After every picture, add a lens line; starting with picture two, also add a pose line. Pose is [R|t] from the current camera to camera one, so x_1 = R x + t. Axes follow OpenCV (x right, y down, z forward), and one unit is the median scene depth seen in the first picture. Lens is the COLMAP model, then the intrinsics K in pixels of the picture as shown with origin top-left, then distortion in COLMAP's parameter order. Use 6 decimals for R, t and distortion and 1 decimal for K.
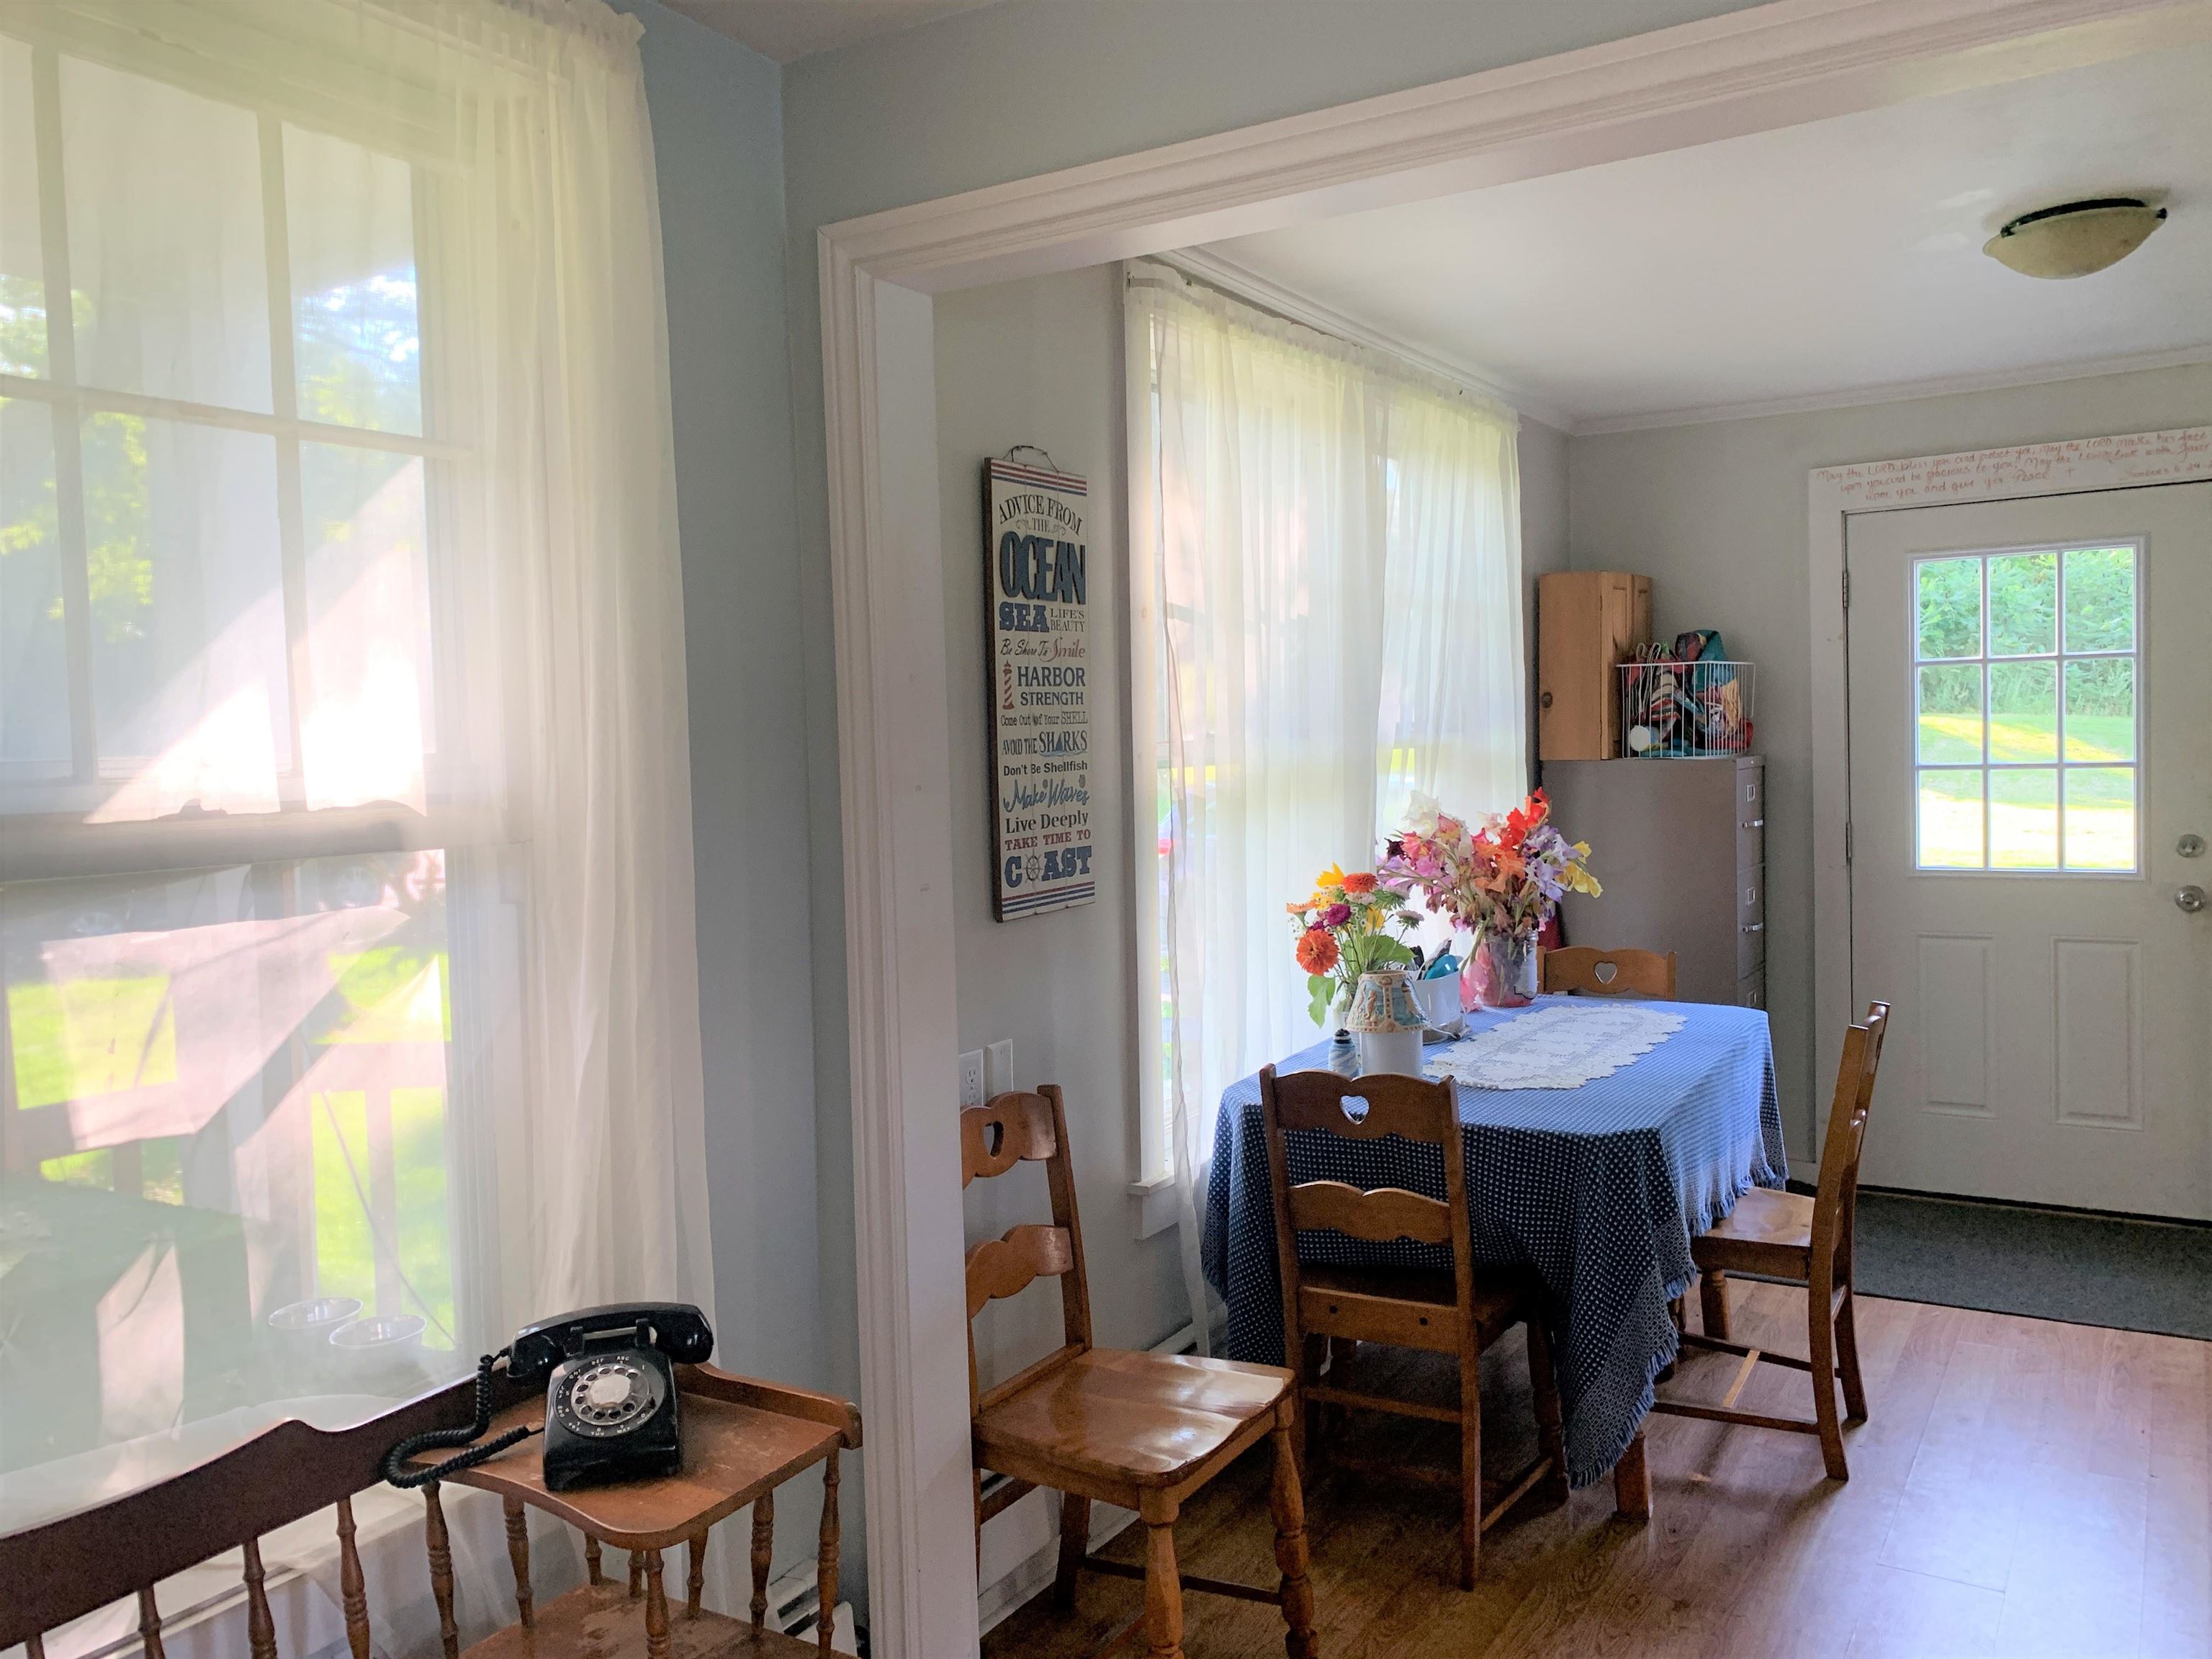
lens RADIAL K [[1717.6, 0, 1103.2], [0, 1717.6, 820.7], [0, 0, 1]] dist [0.049345, -0.013262]
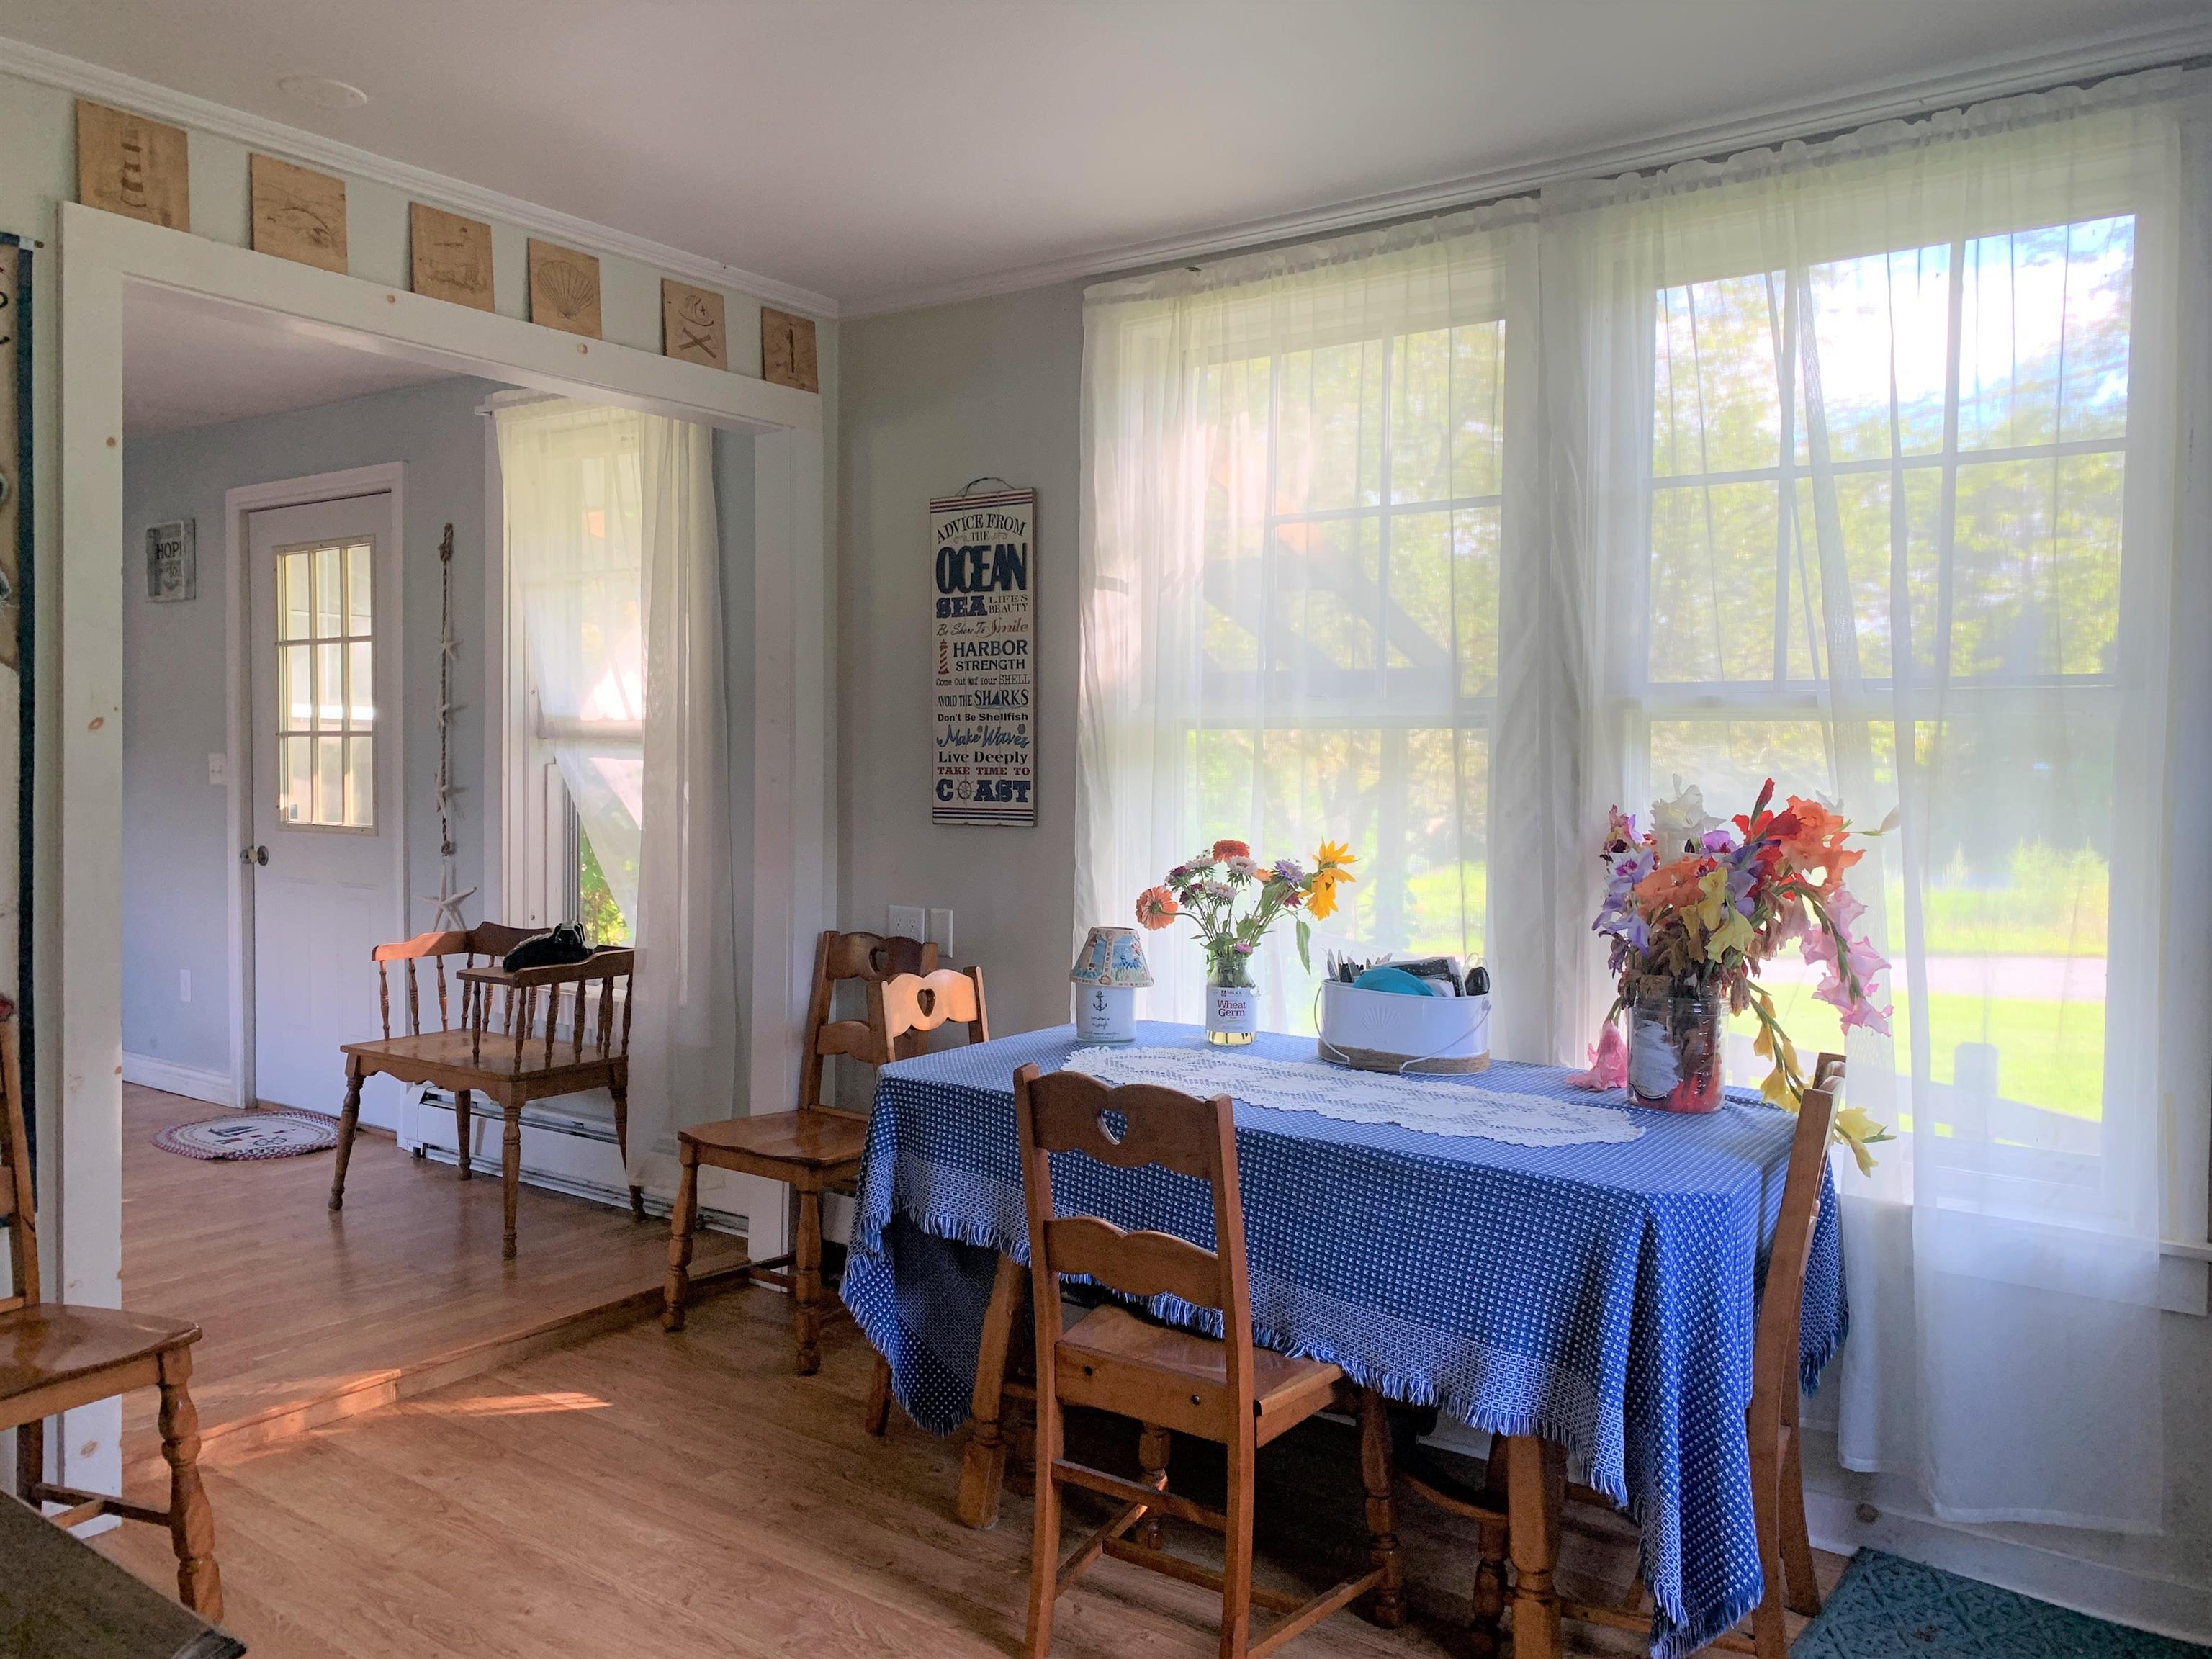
lens RADIAL K [[1717.6, 0, 1102.5], [0, 1717.6, 822.2], [0, 0, 1]] dist [0.049345, -0.013262]
pose [[-0.076924, 0.069636, -0.994602, 1.299191], [-0.057445, 0.995591, 0.074148, -0.053972], [0.995381, 0.062839, -0.072585, 1.197320]]
